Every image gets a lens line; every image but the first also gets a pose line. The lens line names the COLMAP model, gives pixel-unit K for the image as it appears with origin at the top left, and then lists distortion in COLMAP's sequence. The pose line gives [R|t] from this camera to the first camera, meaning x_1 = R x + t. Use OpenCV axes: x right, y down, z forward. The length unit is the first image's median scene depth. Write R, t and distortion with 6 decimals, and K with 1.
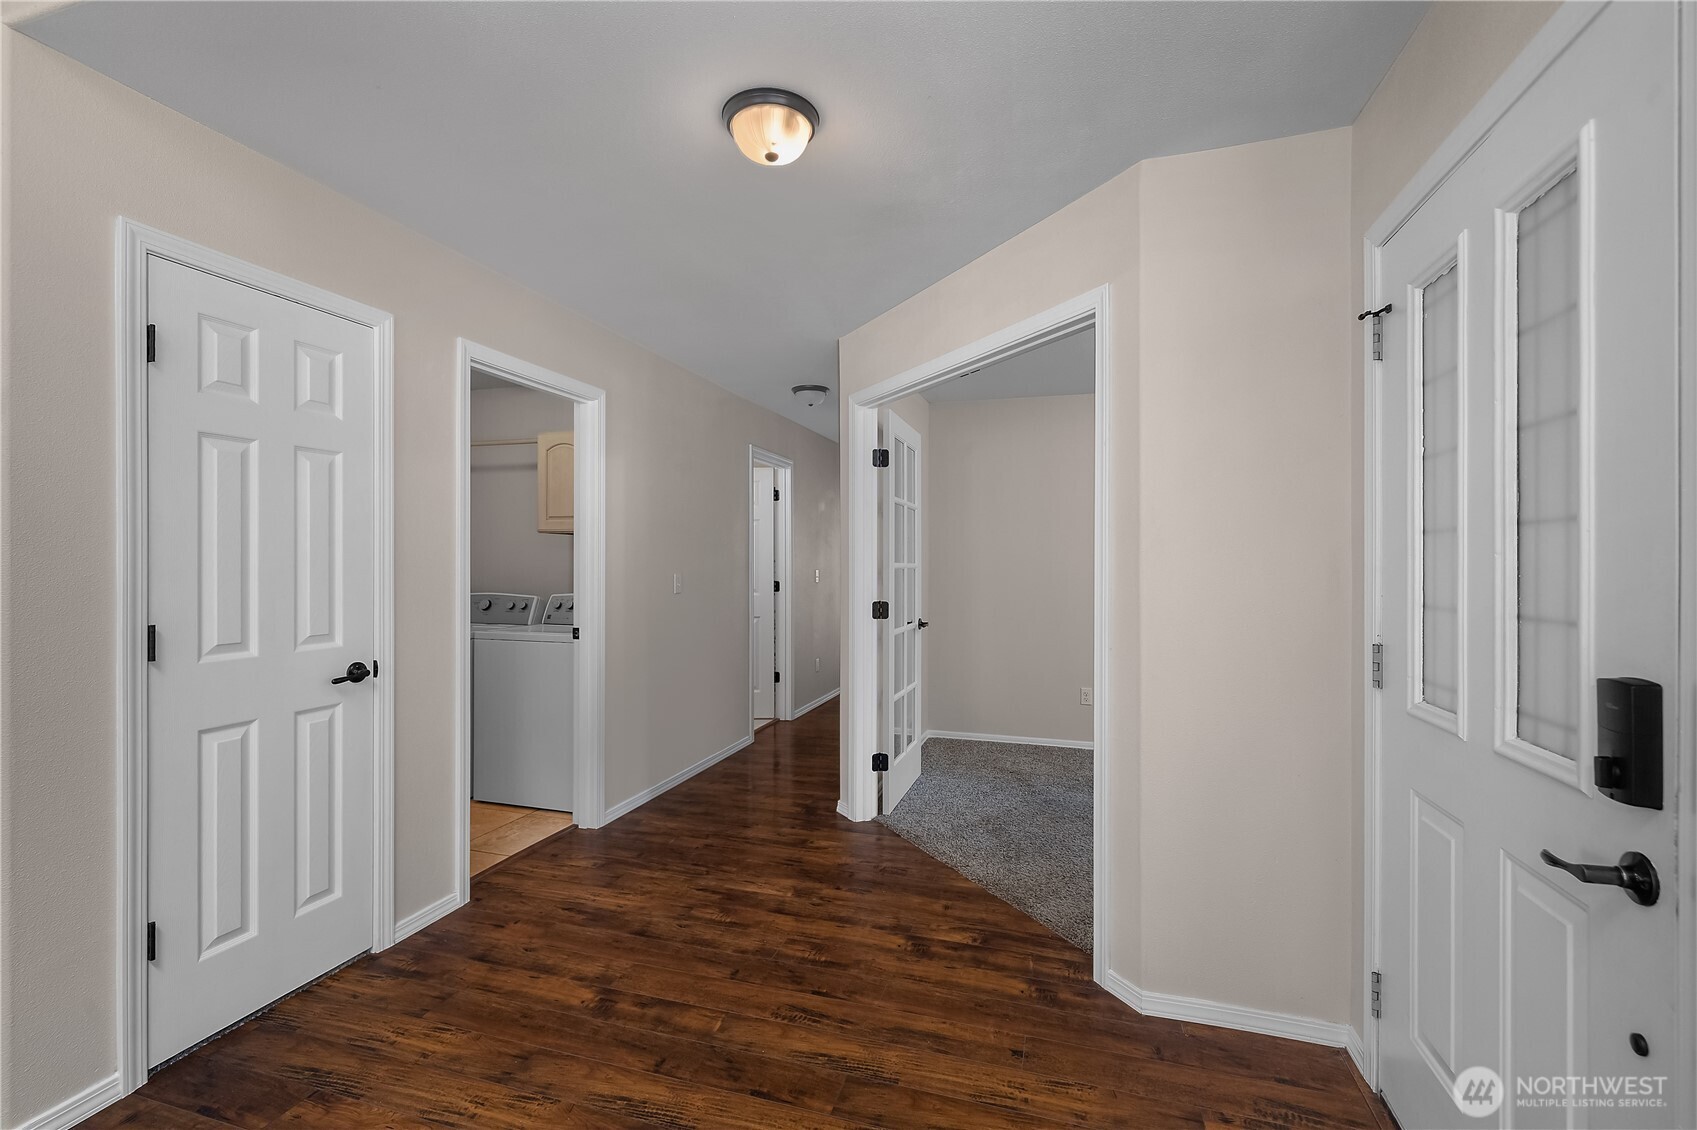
lens RADIAL K [[736.5, 0, 848.8], [0, 736.5, 563.4], [0, 0, 1]] dist [0.003631, 0.000263]
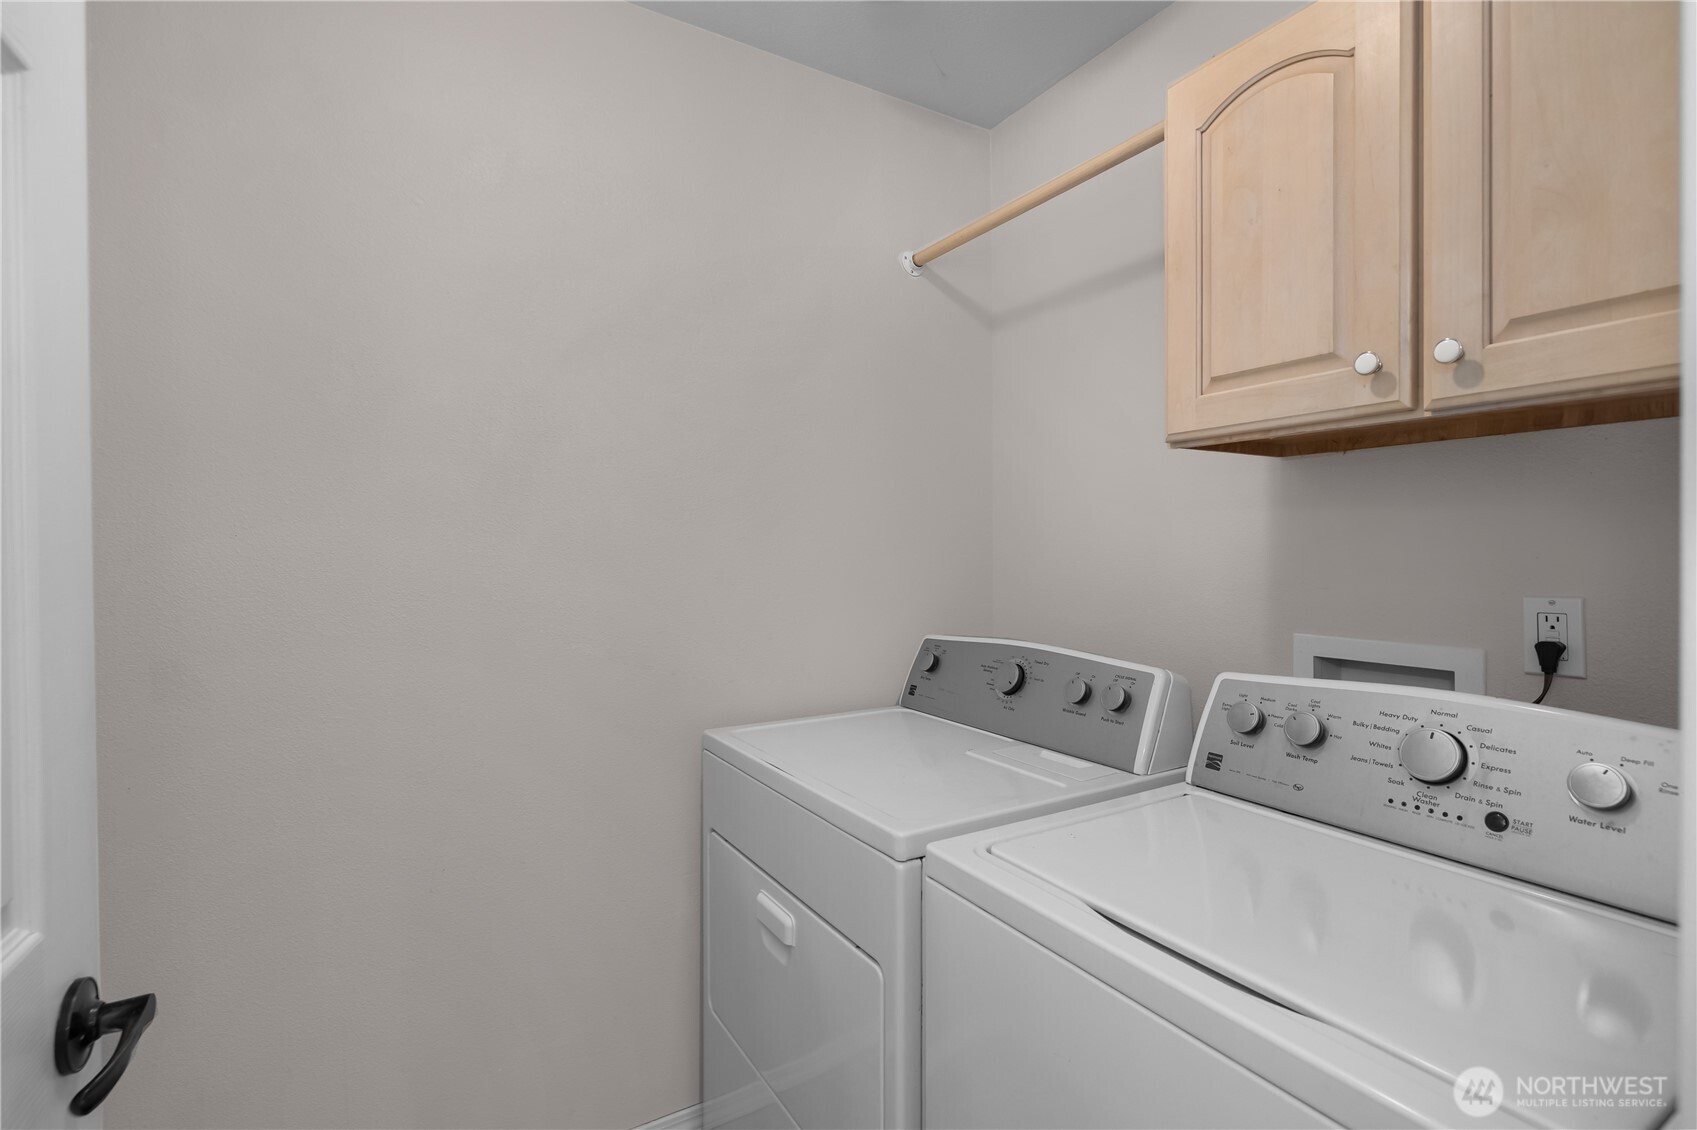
lens RADIAL K [[814.4, 0, 849.2], [0, 814.4, 559.8], [0, 0, 1]] dist [0.000305, -0.000008]
pose [[0.722817, 0.001610, -0.691038, -0.299263], [0.001353, 0.999992, 0.003745, 0.002548], [0.691038, -0.003642, 0.722809, 0.700578]]
